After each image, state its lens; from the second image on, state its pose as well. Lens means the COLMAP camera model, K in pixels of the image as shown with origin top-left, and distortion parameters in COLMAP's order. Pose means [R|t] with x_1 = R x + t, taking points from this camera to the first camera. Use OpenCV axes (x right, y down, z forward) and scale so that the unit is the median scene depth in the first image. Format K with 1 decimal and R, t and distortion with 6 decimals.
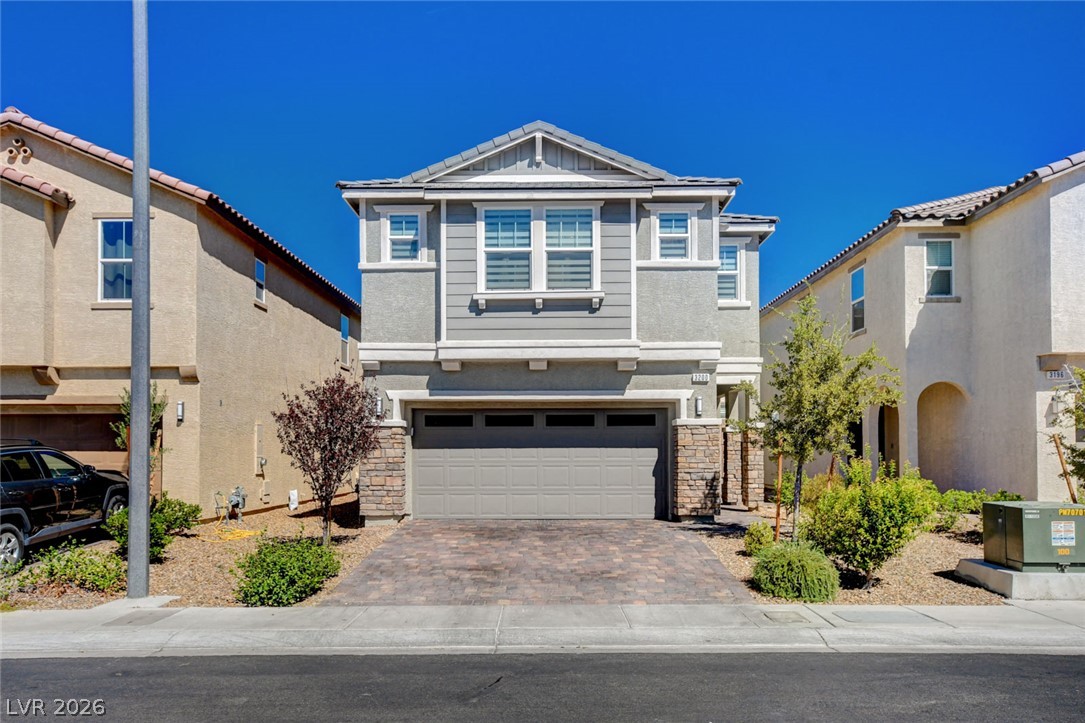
lens RADIAL K [[849.7, 0, 542.5], [0, 849.7, 361.5], [0, 0, 1]] dist [0.022753, 0.007205]
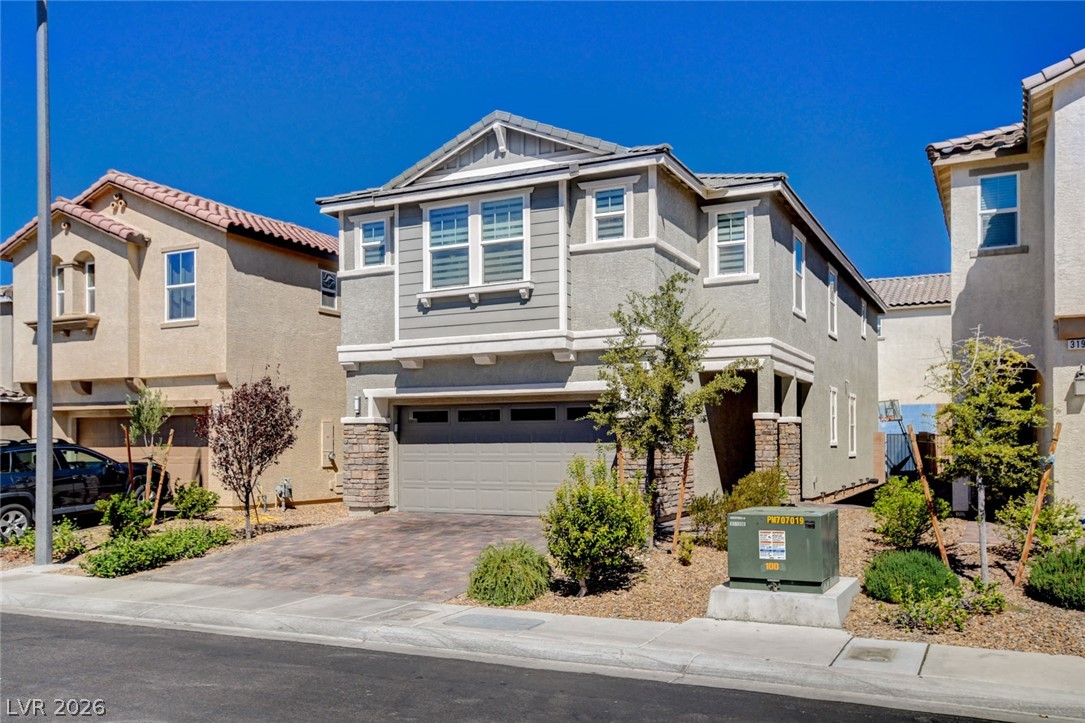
lens RADIAL K [[931.8, 0, 542.5], [0, 931.8, 350.3], [0, 0, 1]] dist [0.027089, -0.003076]
pose [[0.899604, -0.046054, -0.434271, 0.528408], [0.049472, 0.998770, -0.003434, 0.000318], [0.433894, -0.018395, 0.900776, 0.048605]]
